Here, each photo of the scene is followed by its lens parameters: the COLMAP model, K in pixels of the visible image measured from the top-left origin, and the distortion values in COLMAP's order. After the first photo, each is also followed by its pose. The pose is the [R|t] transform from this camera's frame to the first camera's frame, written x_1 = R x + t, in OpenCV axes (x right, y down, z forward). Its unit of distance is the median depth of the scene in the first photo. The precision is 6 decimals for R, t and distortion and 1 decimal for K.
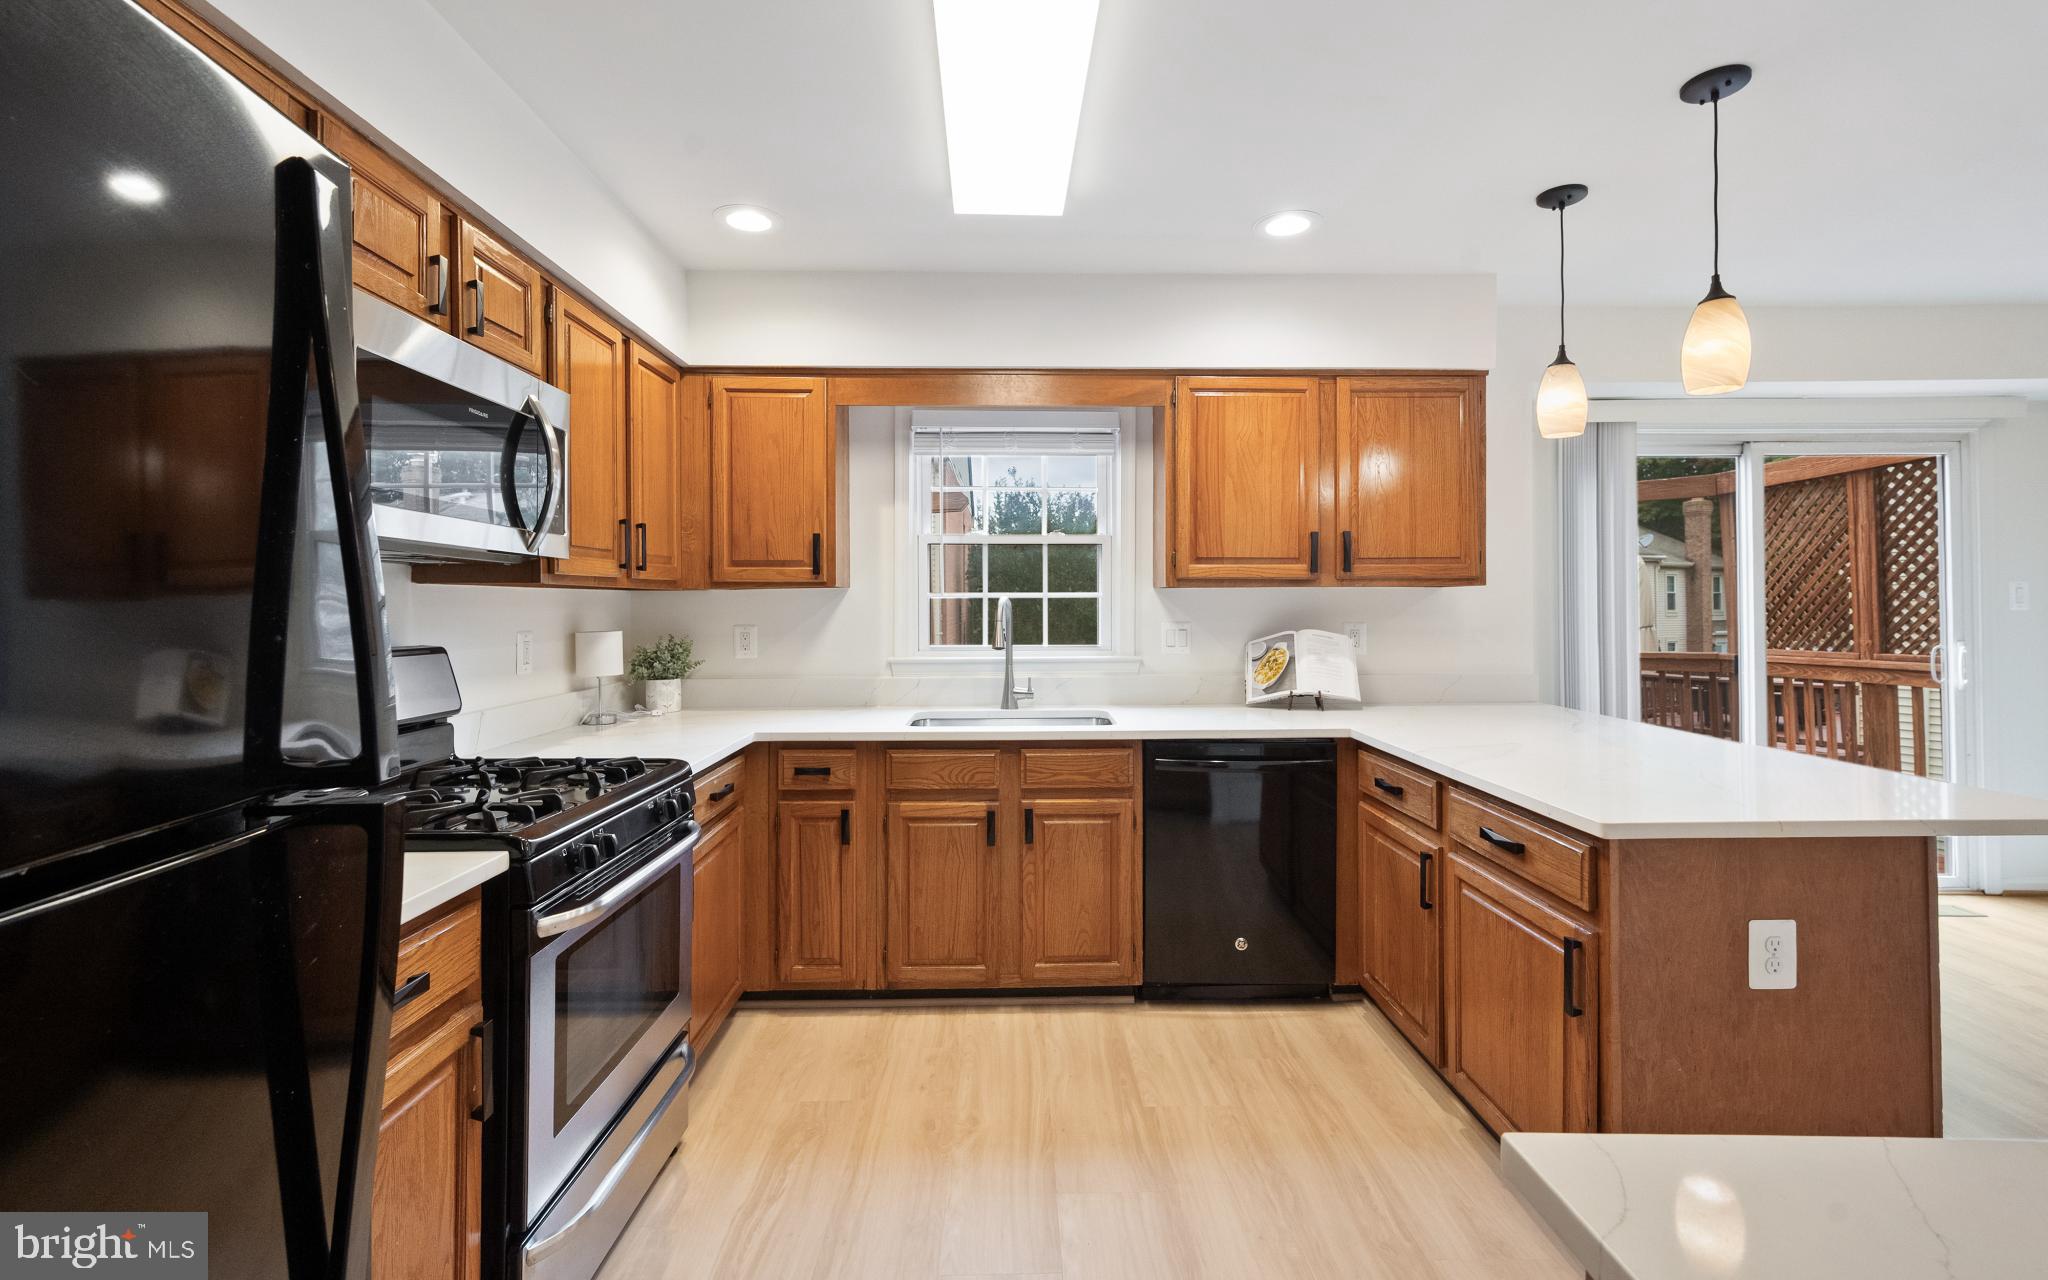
lens RADIAL K [[904.3, 0, 1028.8], [0, 904.3, 601.2], [0, 0, 1]] dist [0.011099, -0.000067]
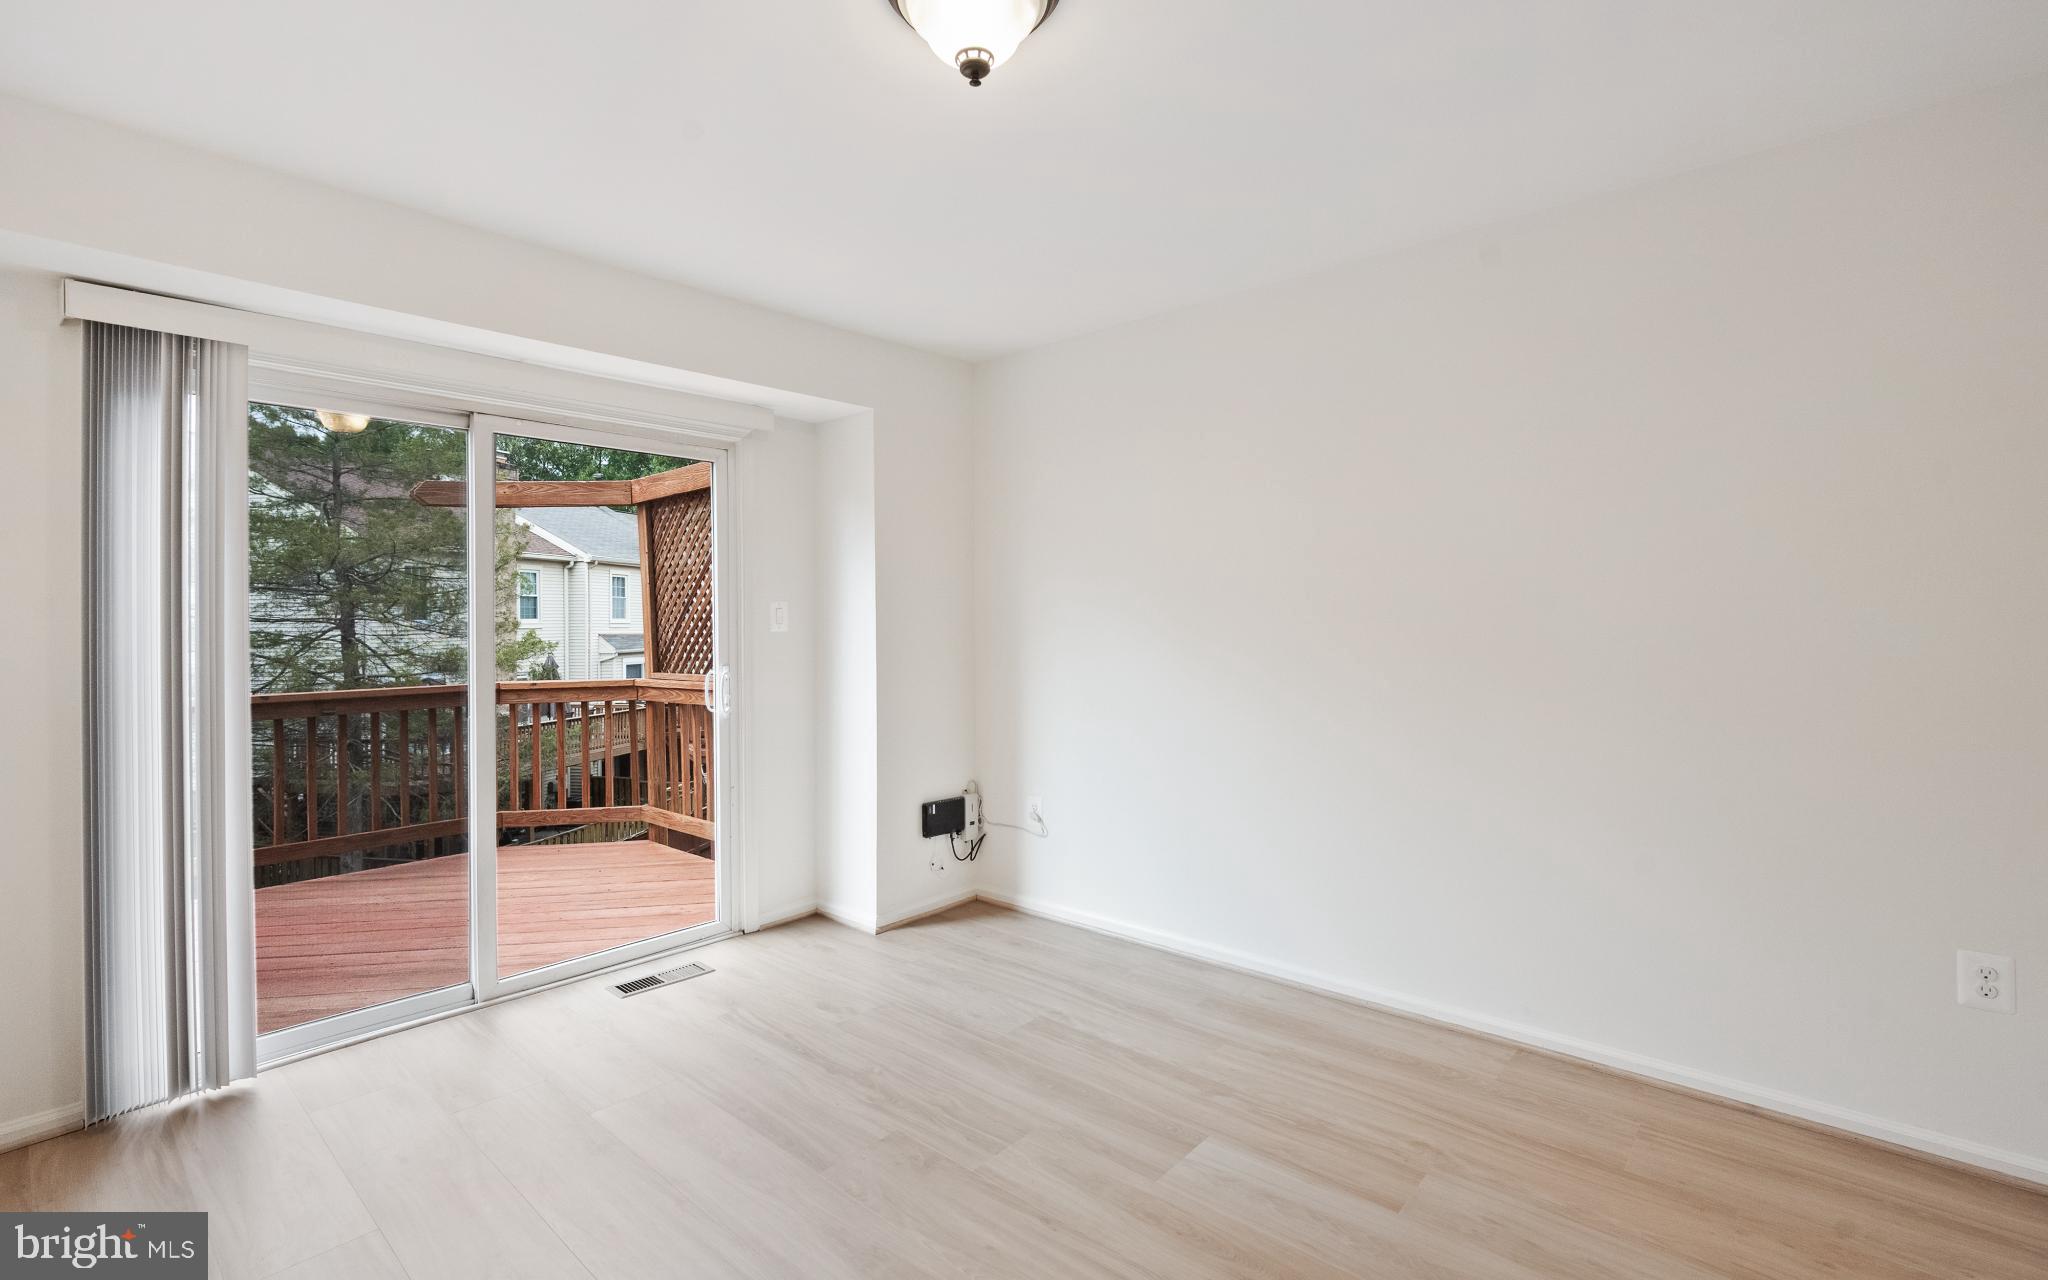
lens RADIAL K [[935.1, 0, 1034.5], [0, 935.1, 588.6], [0, 0, 1]] dist [-0.000932, -0.000431]
pose [[0.673574, 0.022580, 0.738775, 0.672593], [-0.003773, 0.999625, -0.027112, -0.011465], [-0.739110, 0.015475, 0.673407, 0.166529]]
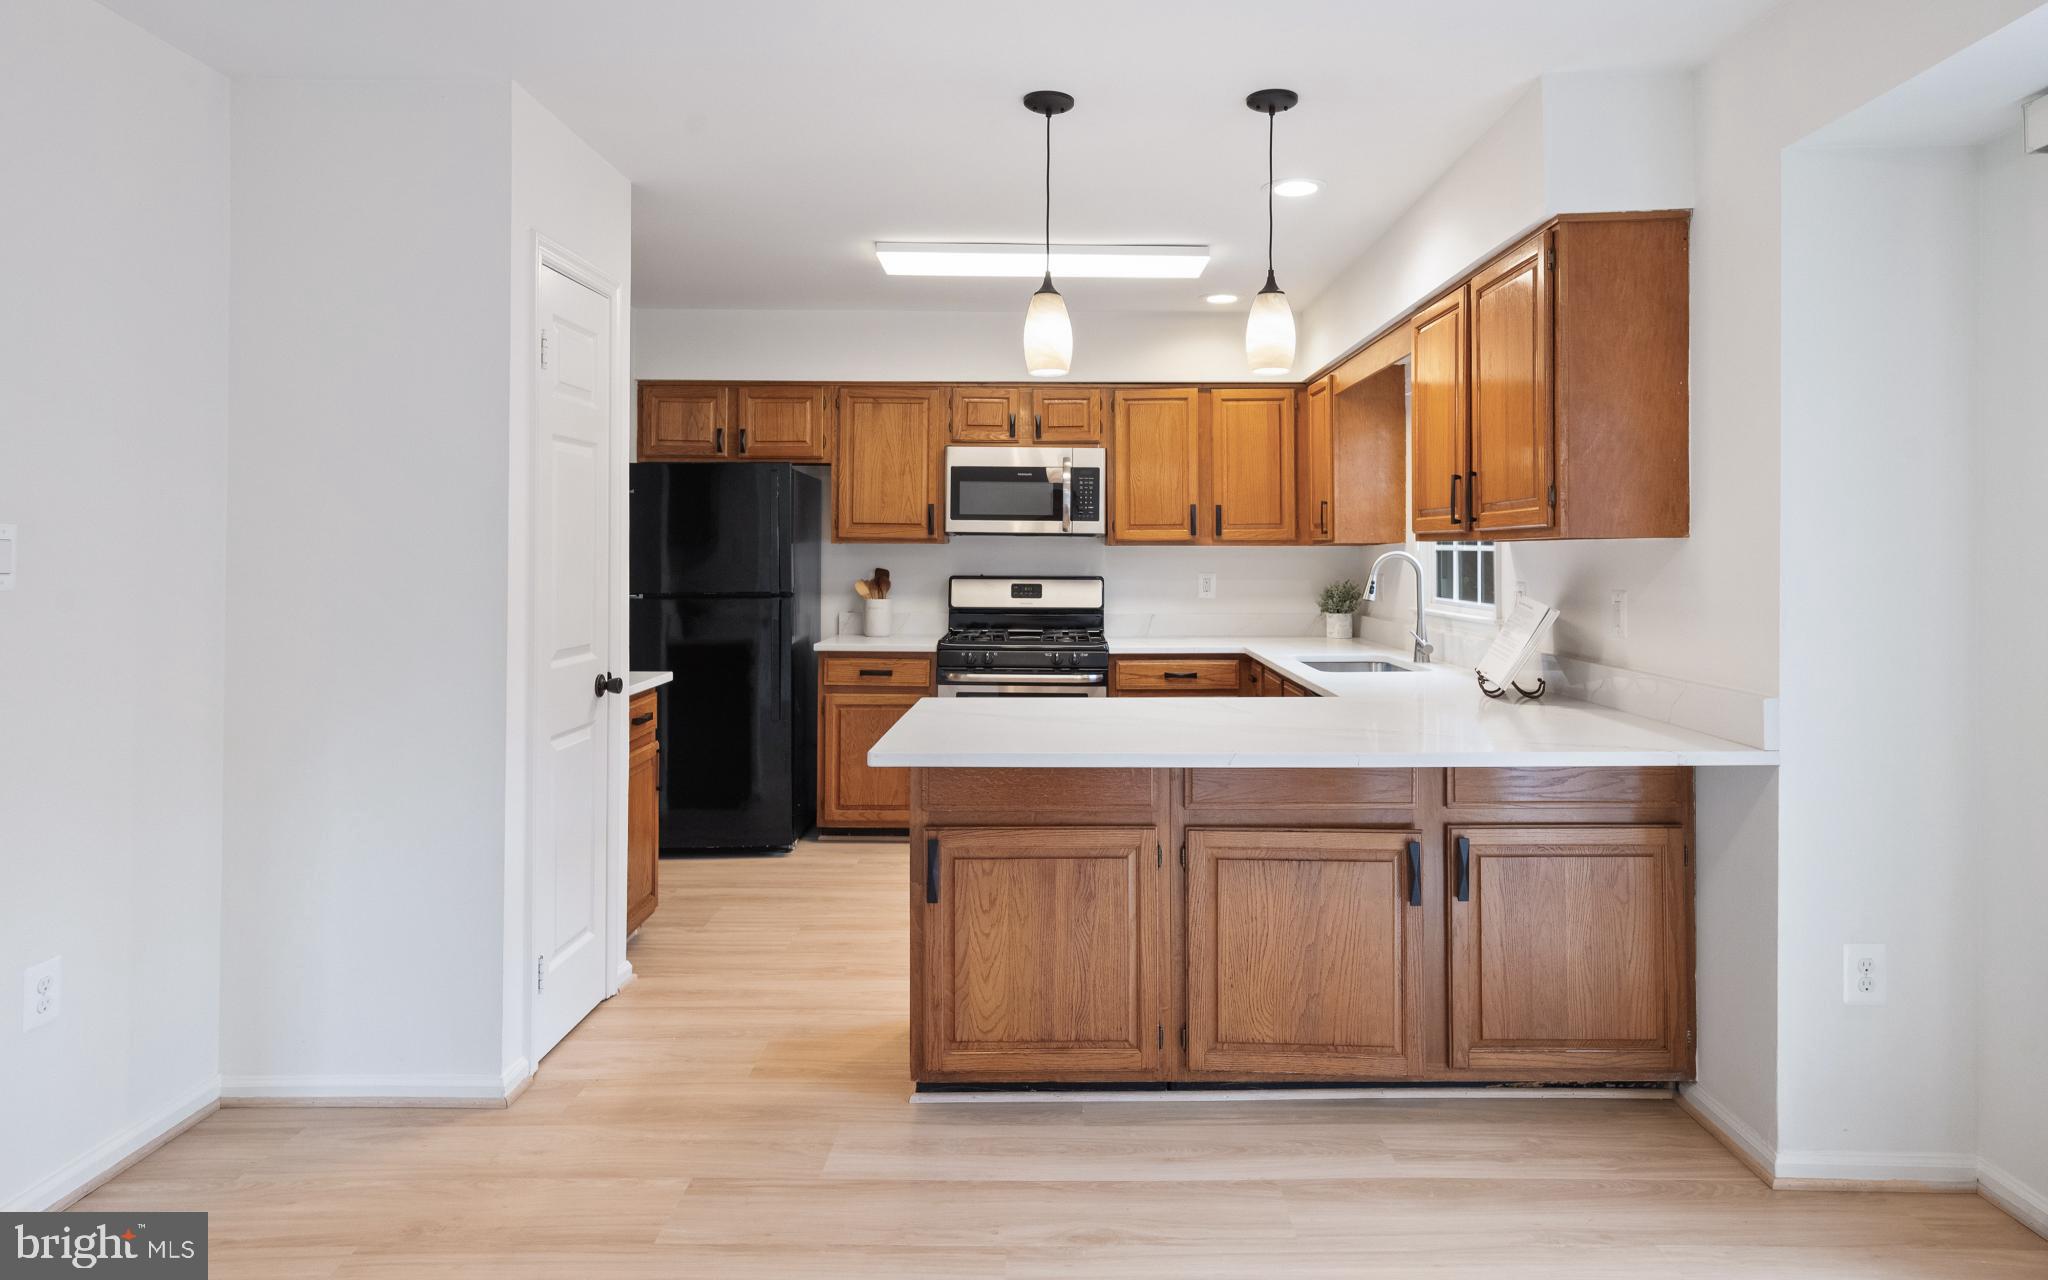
lens RADIAL K [[1191.6, 0, 1064.9], [0, 1191.6, 540.3], [0, 0, 1]] dist [0.006778, 0.001631]
pose [[-0.016438, -0.006263, -0.999845, 1.414475], [0.001755, 0.999979, -0.006292, -0.010875], [0.999863, -0.001859, -0.016427, 0.665875]]
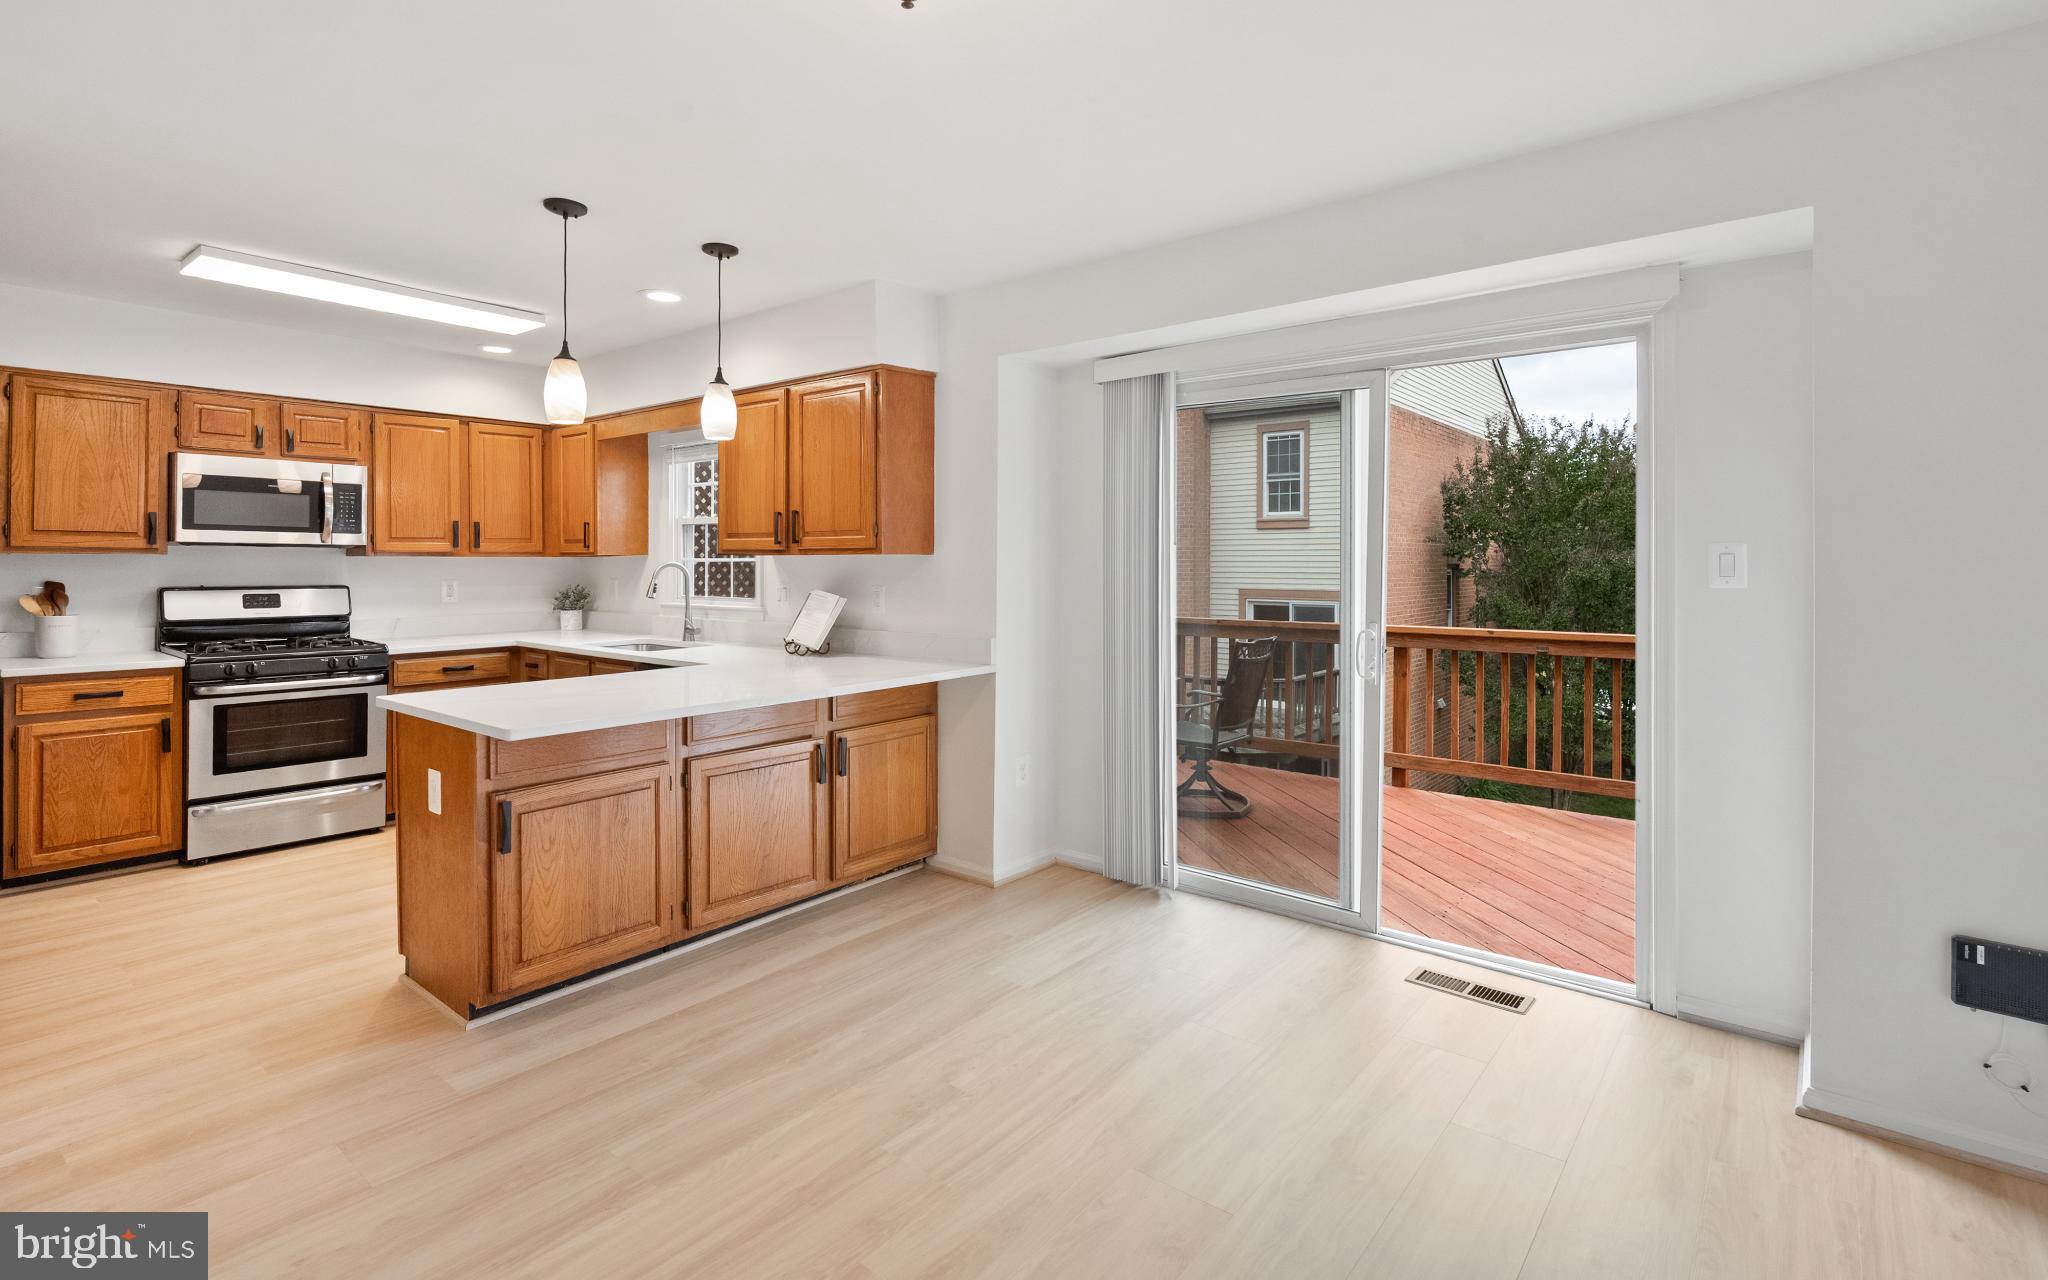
lens RADIAL K [[955.2, 0, 1013.9], [0, 955.2, 561.9], [0, 0, 1]] dist [-0.001862, -0.000186]
pose [[0.758643, 0.004930, -0.651488, 1.435079], [-0.001336, 0.999981, 0.006012, -0.015760], [0.651506, -0.003690, 0.758635, 0.209301]]
